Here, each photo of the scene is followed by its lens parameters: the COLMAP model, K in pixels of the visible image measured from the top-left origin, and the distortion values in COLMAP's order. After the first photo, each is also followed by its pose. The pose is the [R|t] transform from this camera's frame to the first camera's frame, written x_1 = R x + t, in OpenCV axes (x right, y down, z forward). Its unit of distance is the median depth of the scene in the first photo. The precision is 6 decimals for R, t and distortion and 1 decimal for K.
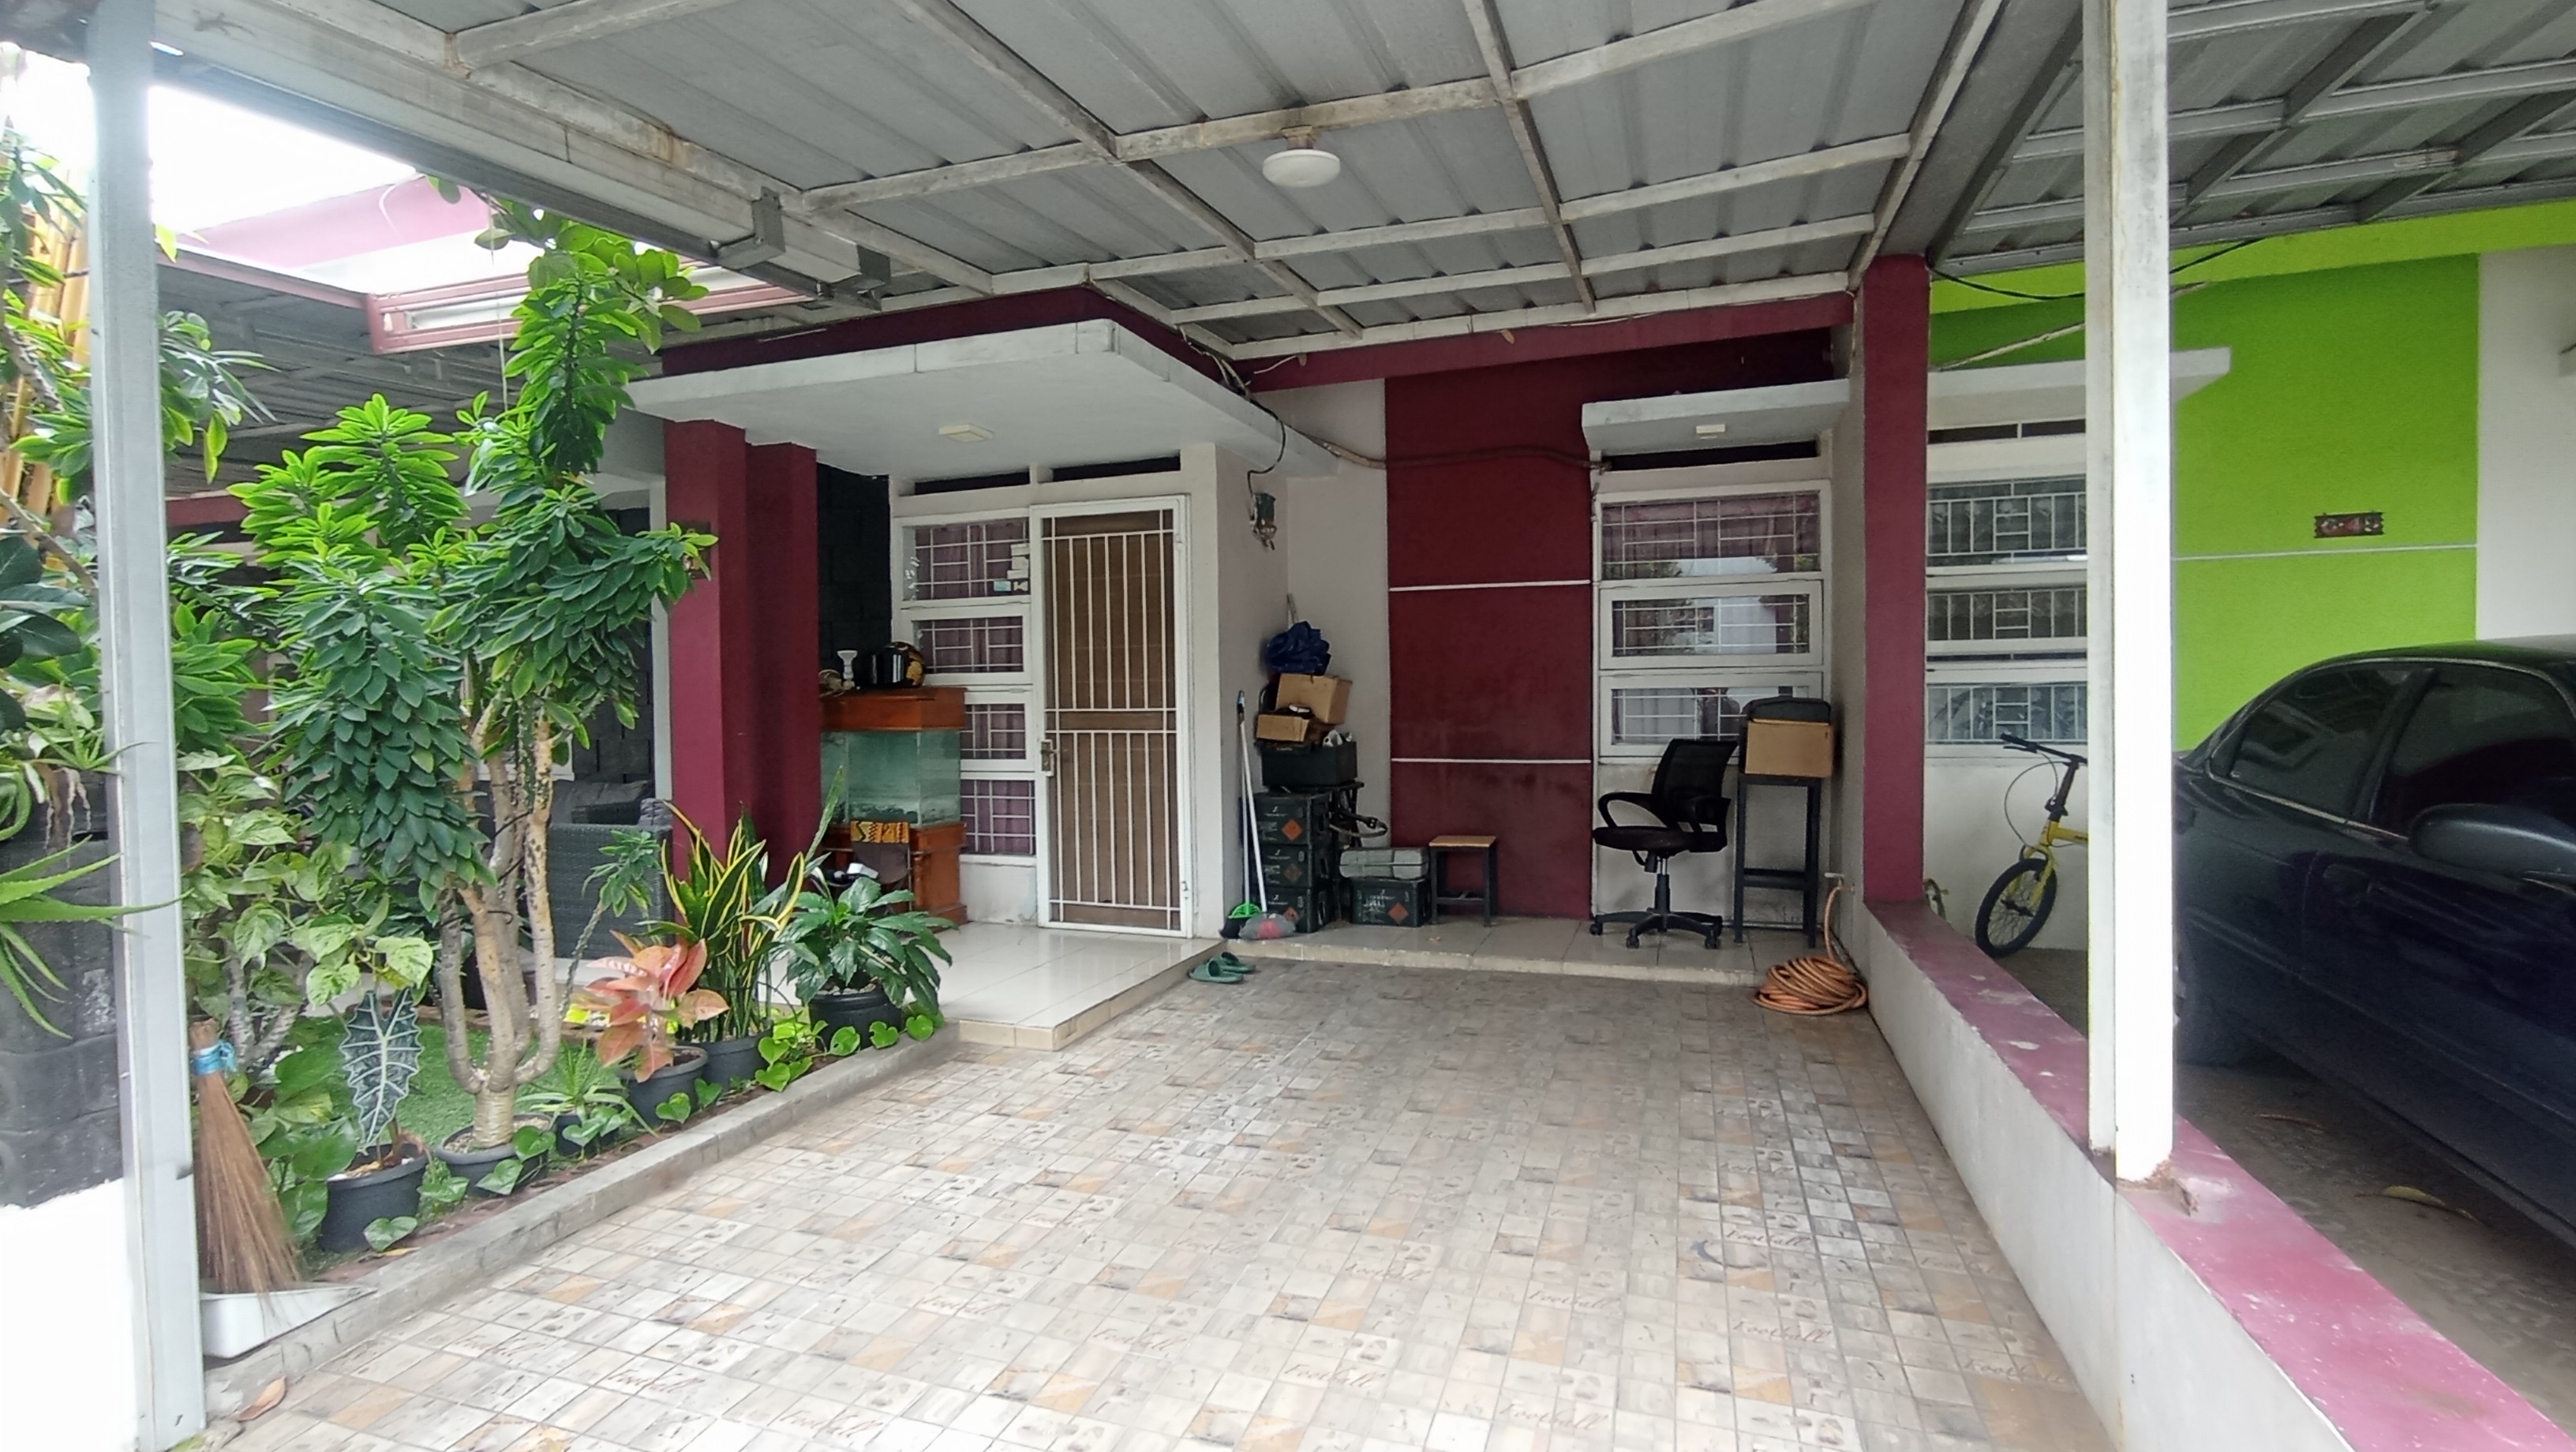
lens RADIAL K [[1166.1, 0, 1299.0], [0, 1166.1, 720.7], [0, 0, 1]] dist [-0.049689, 0.033260]
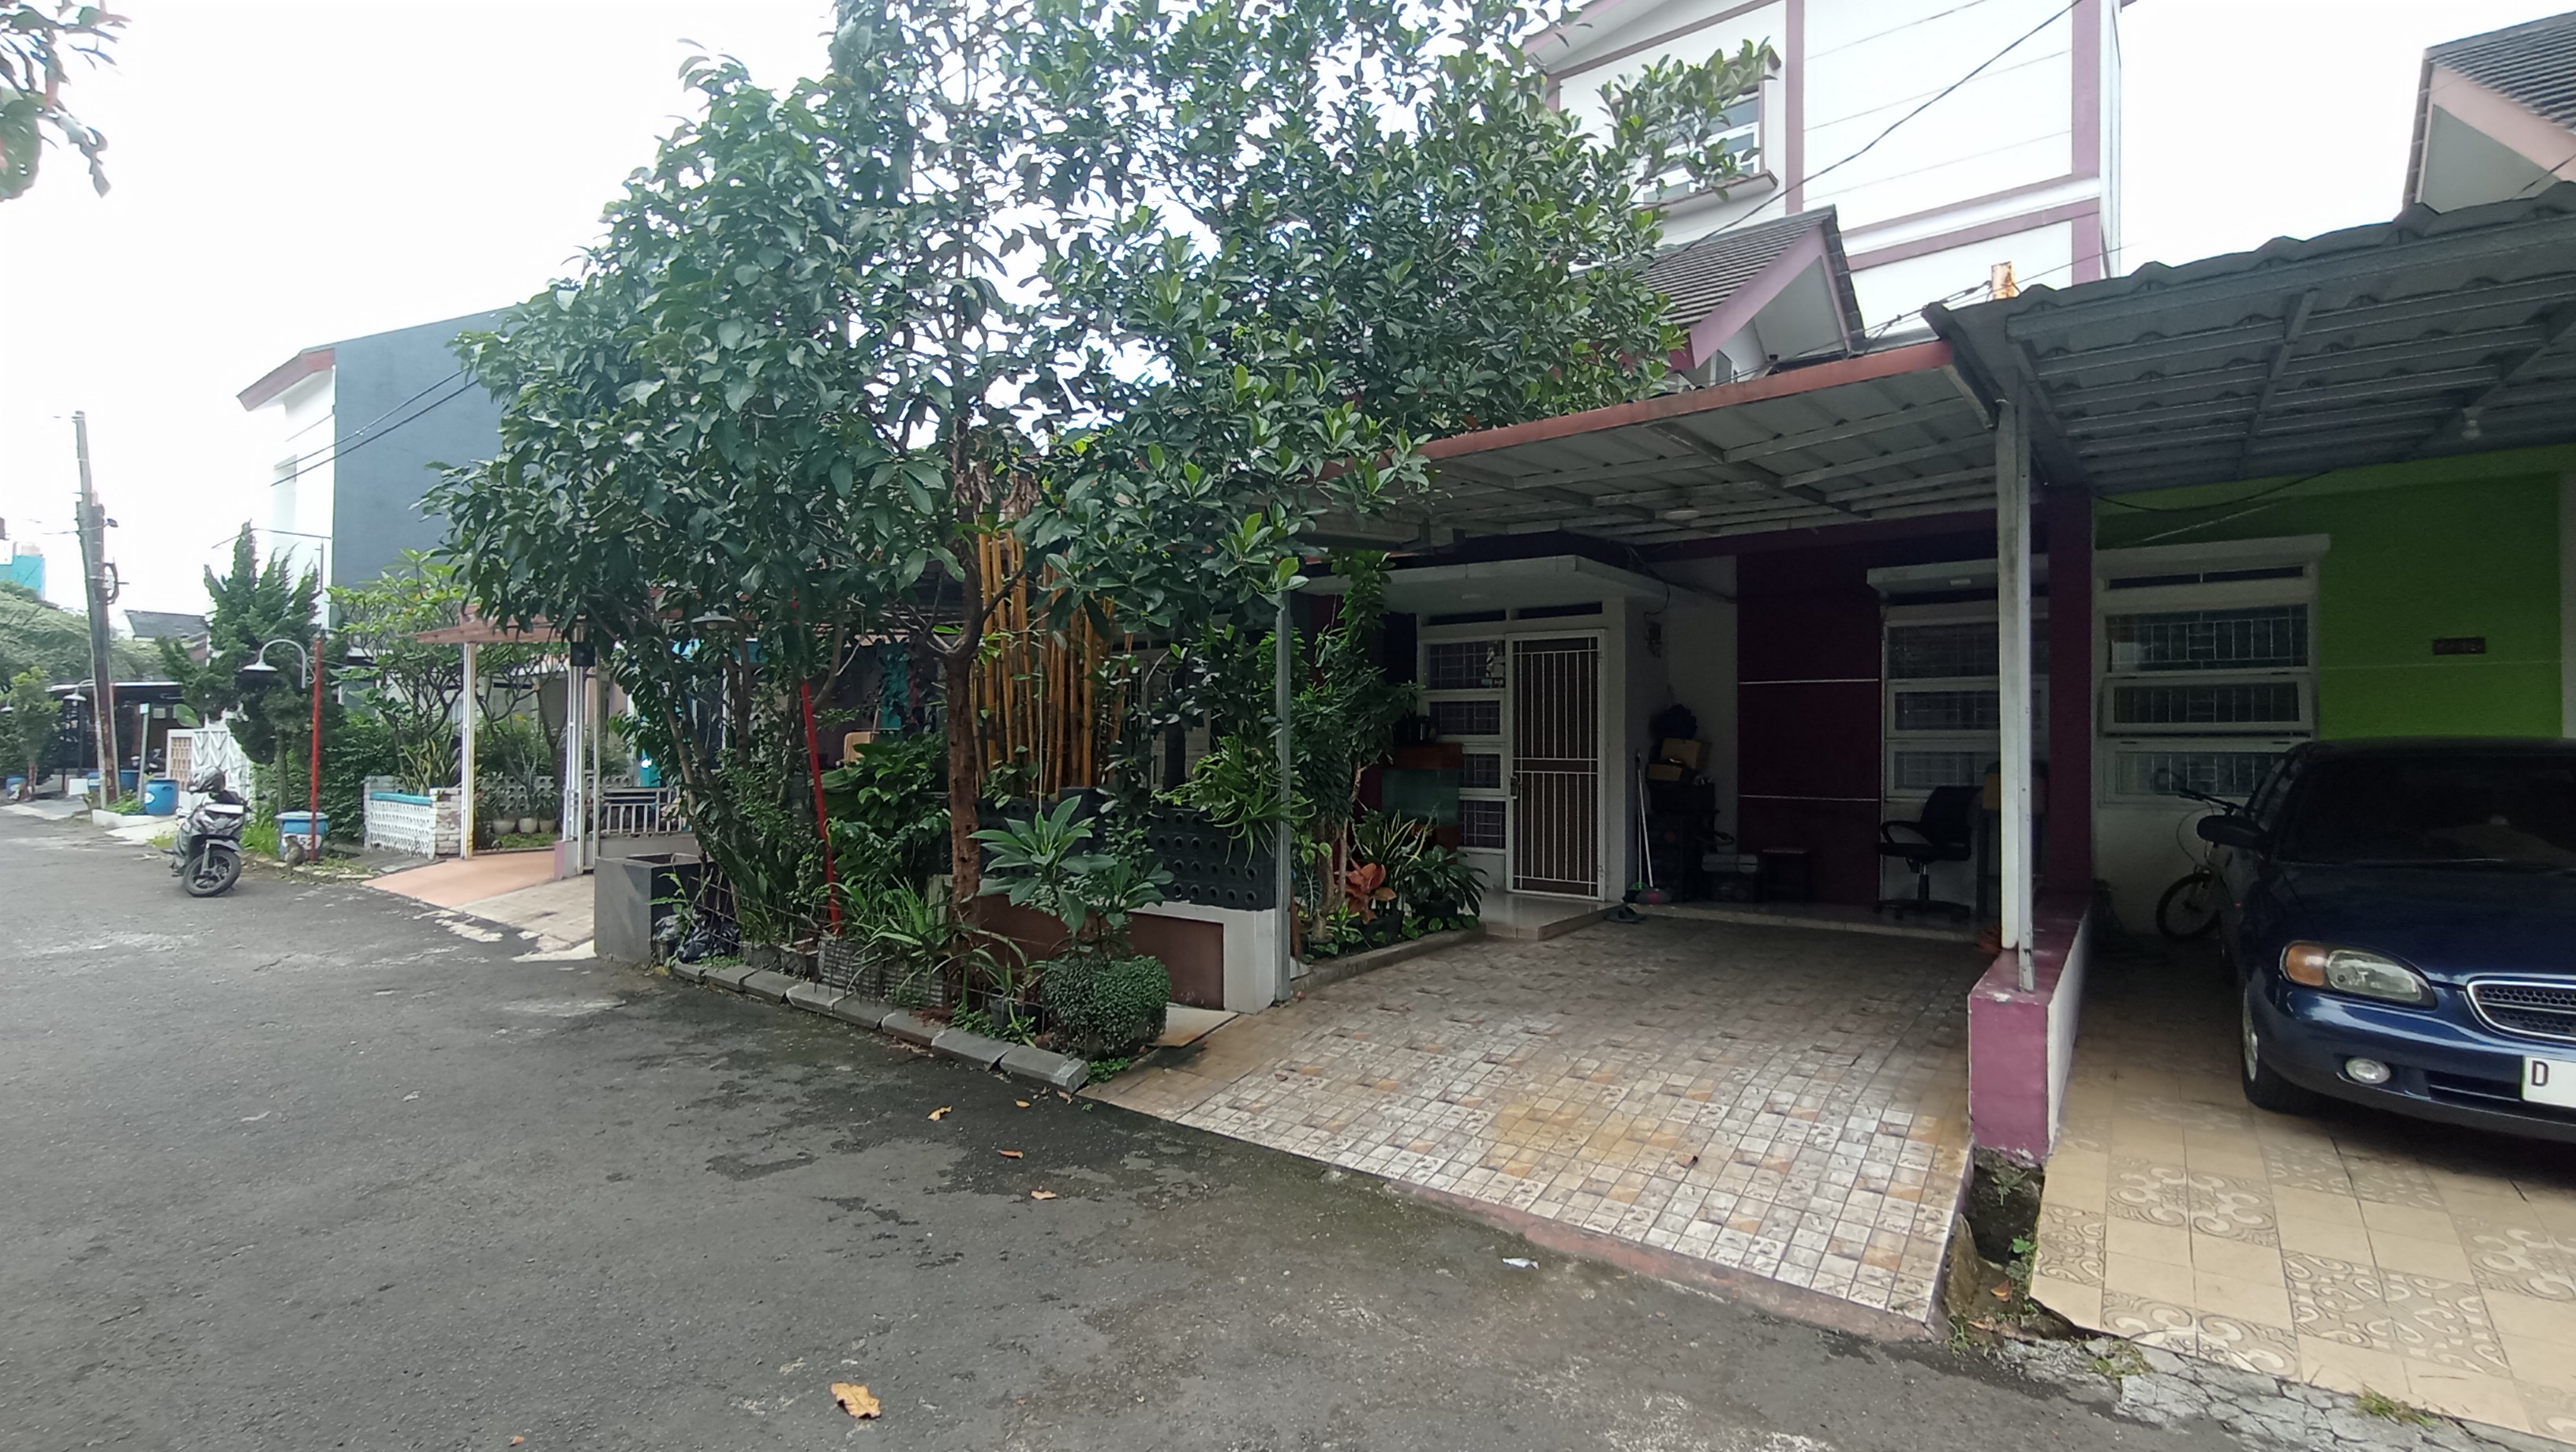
lens RADIAL K [[1162.5, 0, 1298.5], [0, 1162.5, 725.4], [0, 0, 1]] dist [-0.021509, 0.011259]
pose [[0.951860, 0.011374, -0.306323, -0.005789], [-0.021436, 0.999335, -0.029503, -0.001011], [0.305783, 0.034649, 0.951470, -0.650970]]
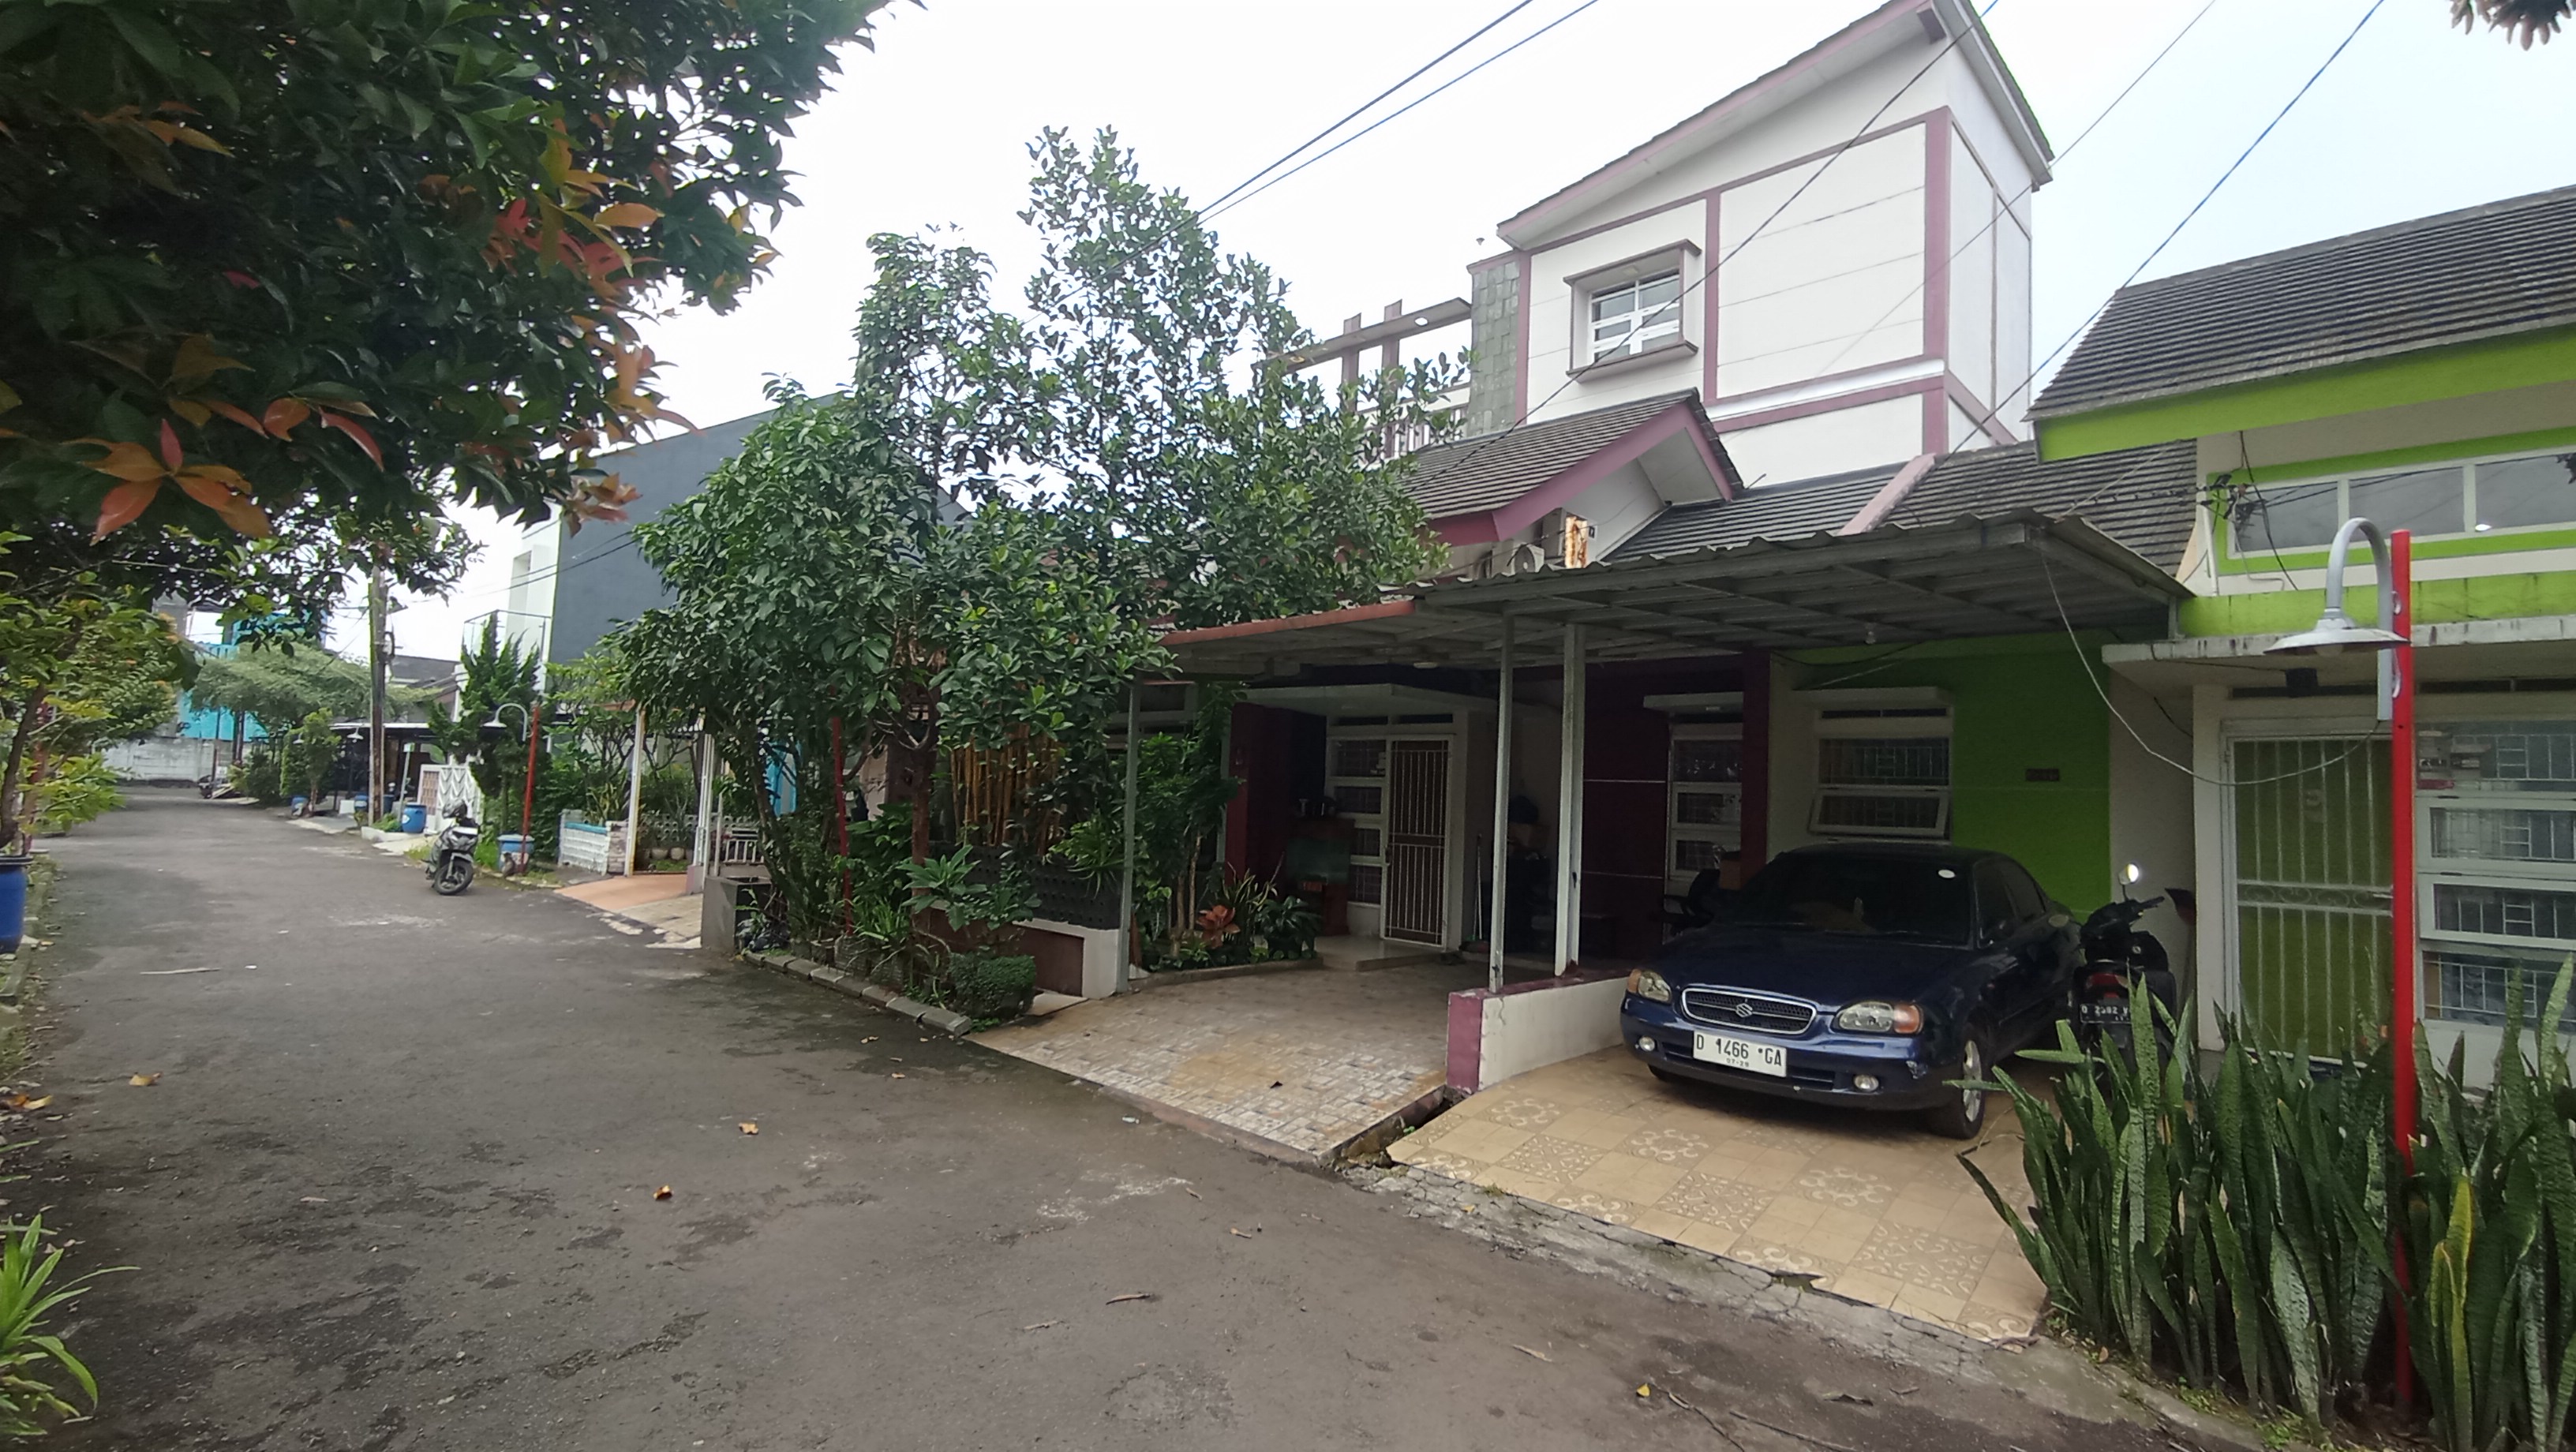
lens RADIAL K [[1166.1, 0, 1299.0], [0, 1166.1, 720.7], [0, 0, 1]] dist [-0.049689, 0.033260]
pose [[0.909588, 0.021090, -0.414977, 0.496978], [-0.060446, 0.994803, -0.081932, -0.029180], [0.411092, 0.099607, 0.906136, -0.971802]]
